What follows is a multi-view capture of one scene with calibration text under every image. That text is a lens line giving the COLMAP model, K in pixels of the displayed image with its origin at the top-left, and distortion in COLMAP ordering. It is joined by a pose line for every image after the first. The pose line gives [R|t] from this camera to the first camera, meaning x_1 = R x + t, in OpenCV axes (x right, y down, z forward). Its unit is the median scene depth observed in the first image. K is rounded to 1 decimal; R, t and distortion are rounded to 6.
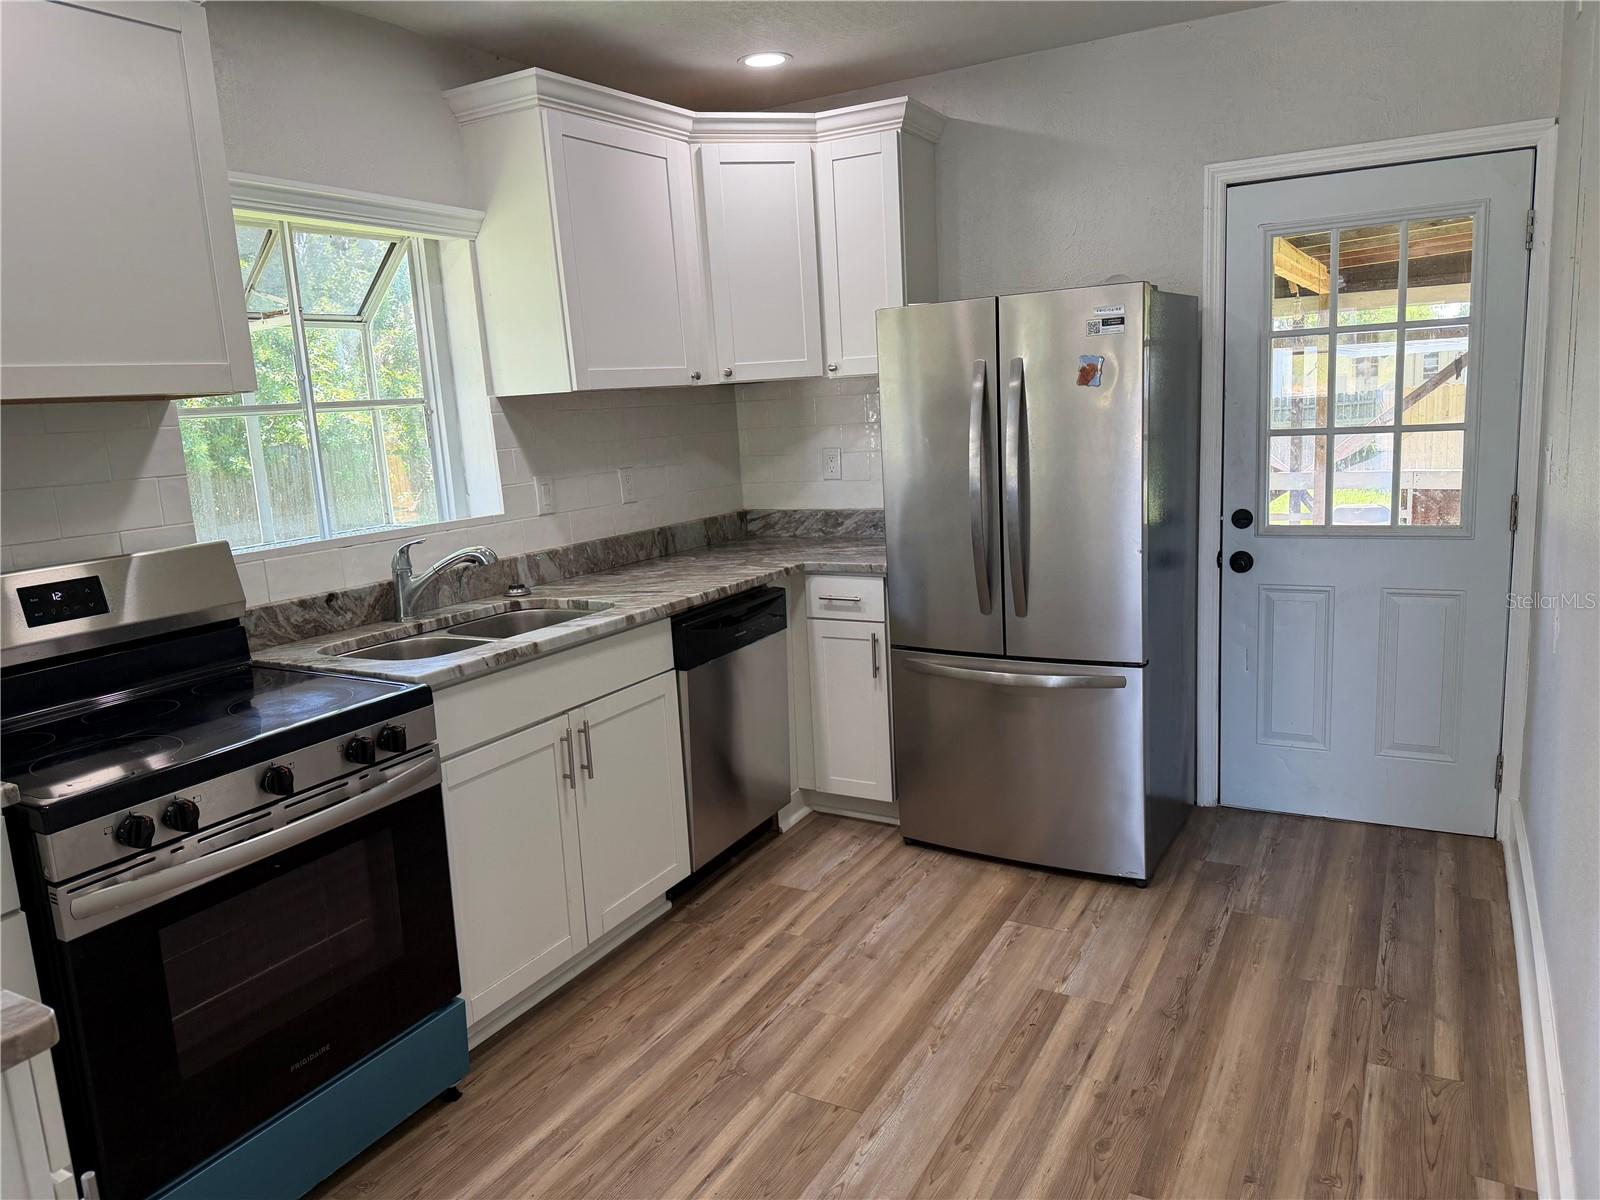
lens RADIAL K [[1123.2, 0, 802.6], [0, 1123.2, 599.3], [0, 0, 1]] dist [0.089490, -0.126088]
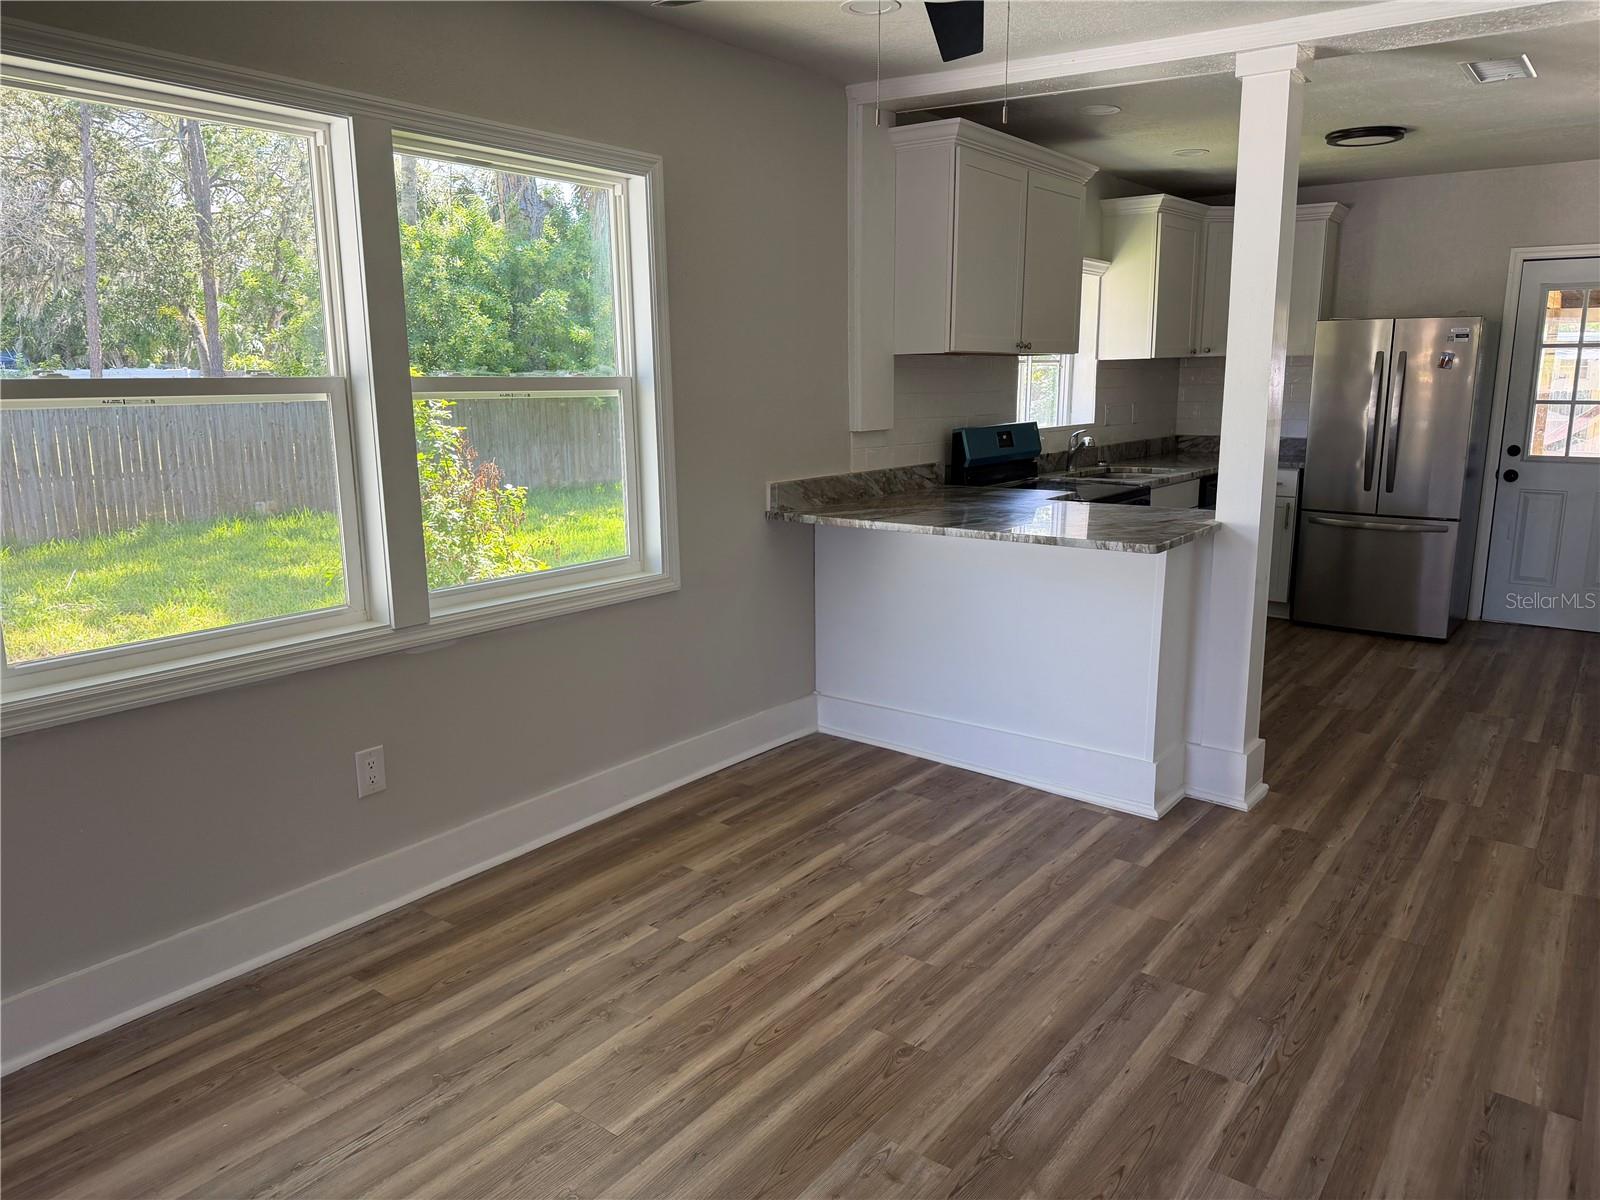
lens RADIAL K [[1125.6, 0, 806.1], [0, 1125.6, 600.9], [0, 0, 1]] dist [0.036984, -0.035384]
pose [[0.990454, 0.073977, -0.116308, -0.589904], [-0.070583, 0.996959, 0.033041, 0.224589], [0.118399, -0.024516, 0.992663, -1.085073]]
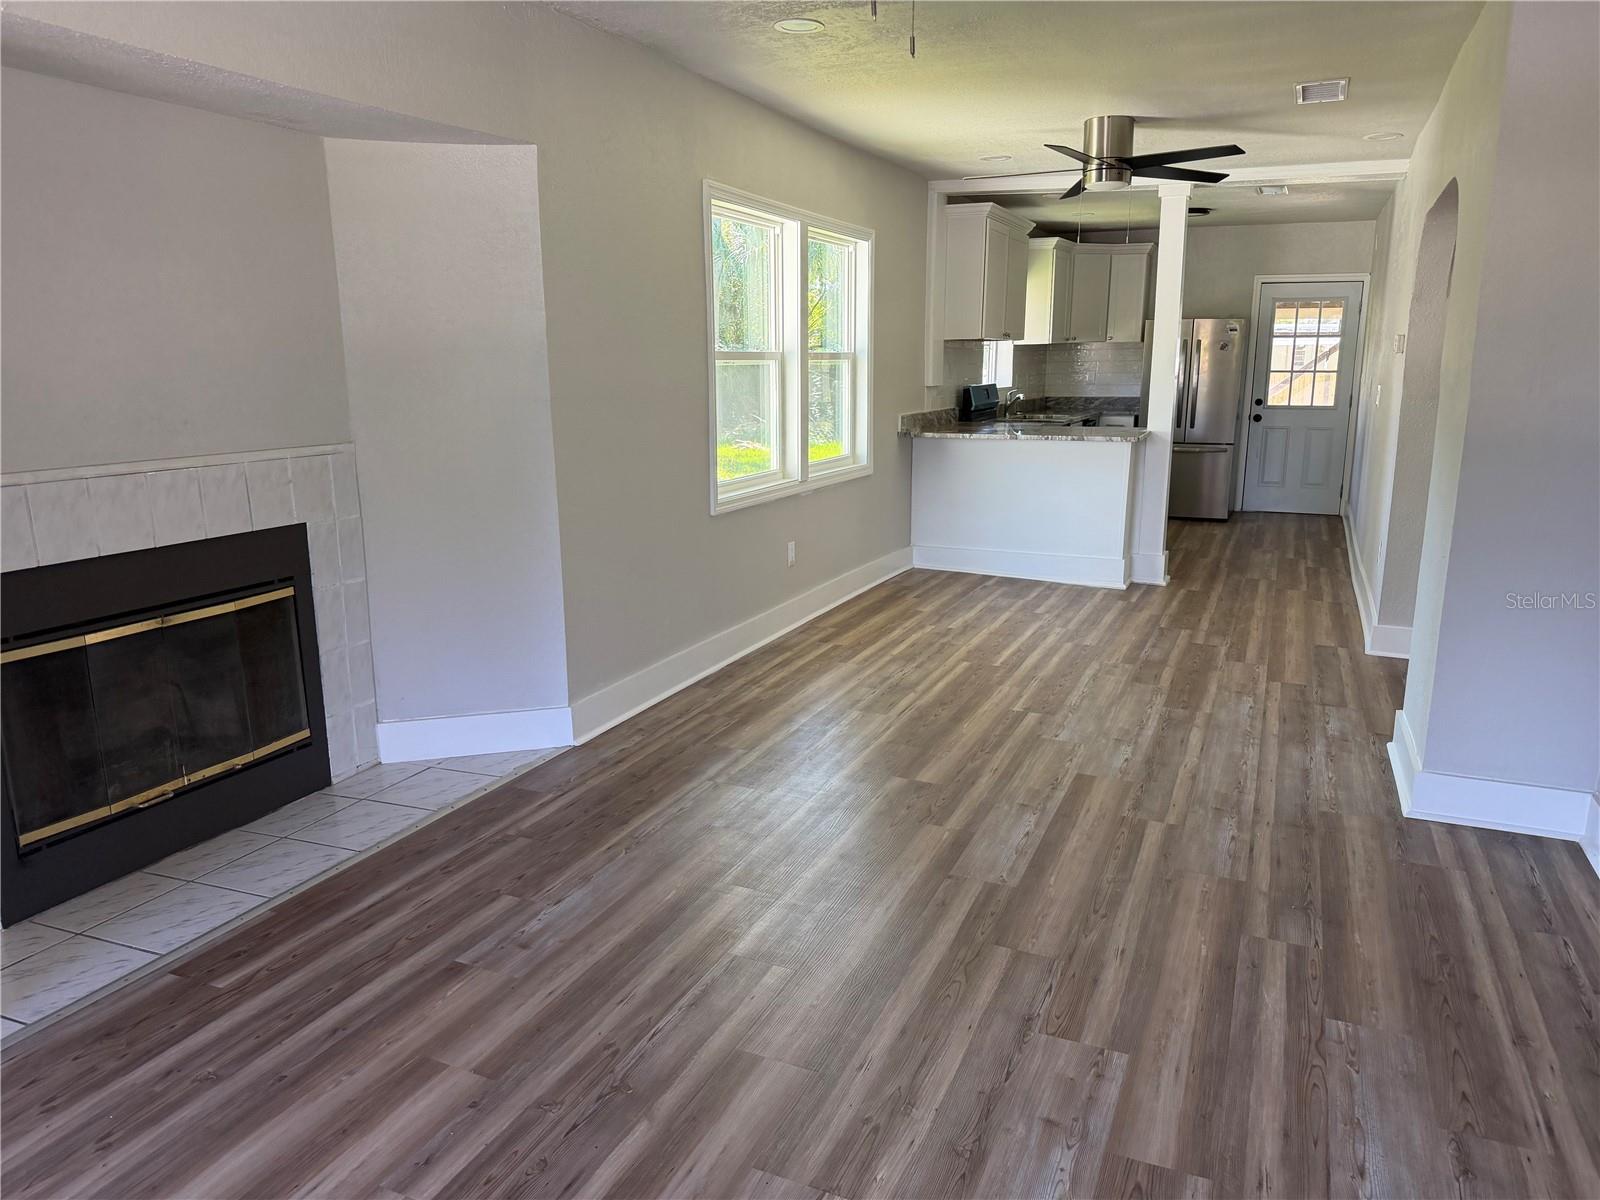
lens RADIAL K [[1123.2, 0, 802.6], [0, 1123.2, 599.3], [0, 0, 1]] dist [0.089490, -0.126088]
pose [[0.993720, 0.028691, 0.108154, -1.273306], [-0.032164, 0.999017, 0.030505, 0.456909], [-0.107173, -0.033792, 0.993666, -2.093471]]
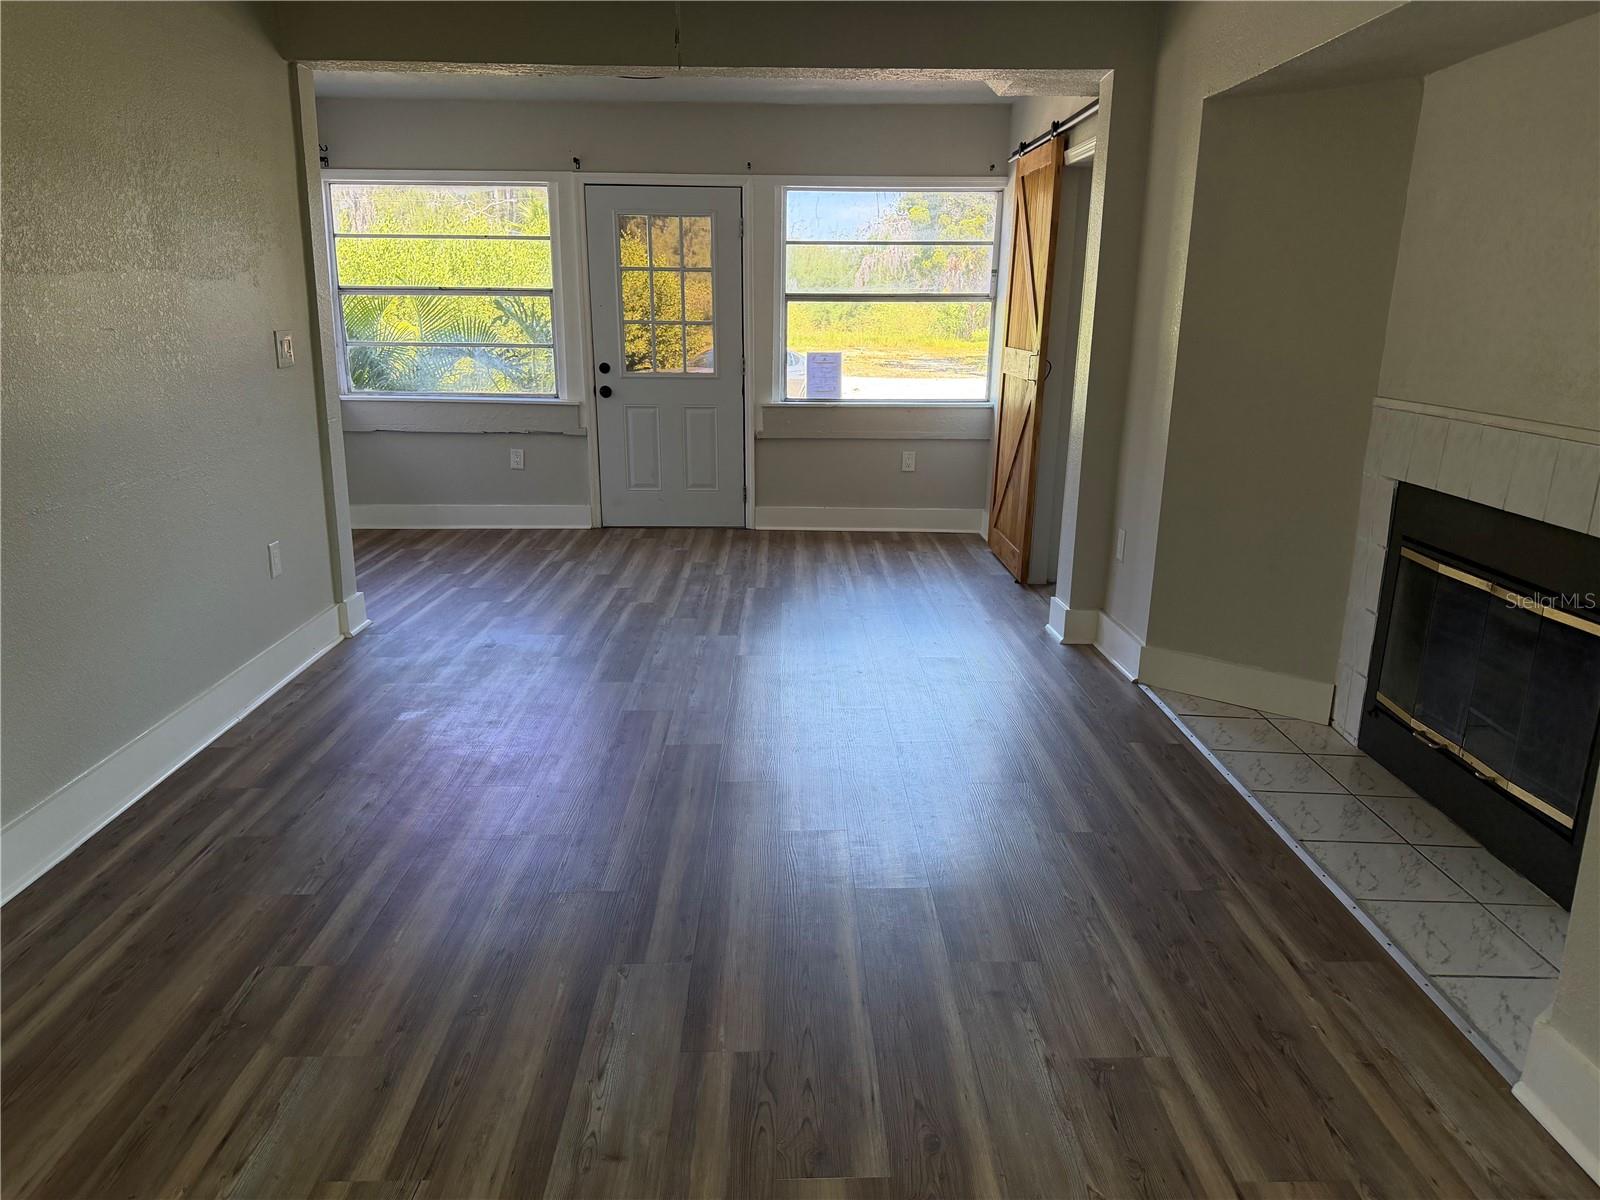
lens RADIAL K [[1125.6, 0, 806.1], [0, 1125.6, 600.9], [0, 0, 1]] dist [0.036984, -0.035384]
pose [[-0.863839, 0.167675, -0.475045, -0.725287], [-0.057670, 0.903869, 0.423905, 0.137710], [0.500457, 0.393581, -0.771127, -0.449716]]
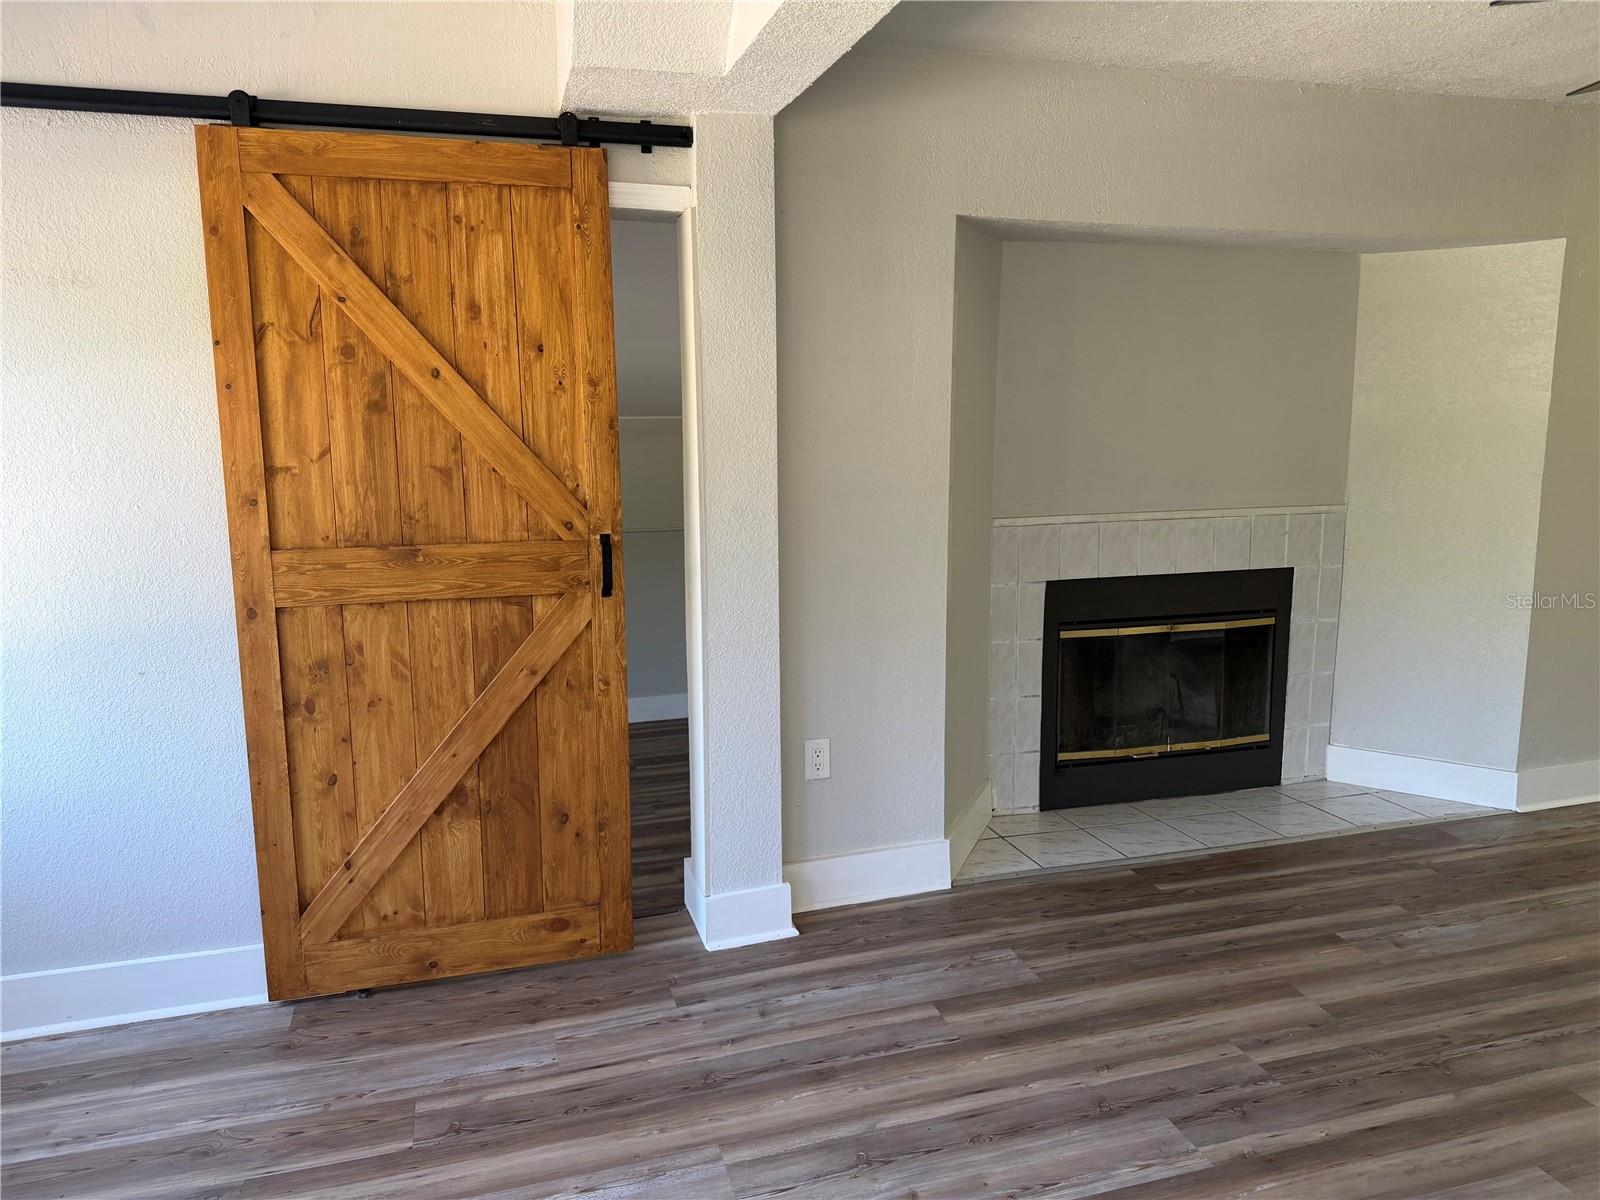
lens RADIAL K [[1123.2, 0, 802.6], [0, 1123.2, 599.3], [0, 0, 1]] dist [0.089490, -0.126088]
pose [[0.717225, 0.164445, -0.677161, -1.112704], [-0.154533, 0.985095, 0.075548, 0.457404], [0.679491, 0.050459, 0.731947, -2.357790]]
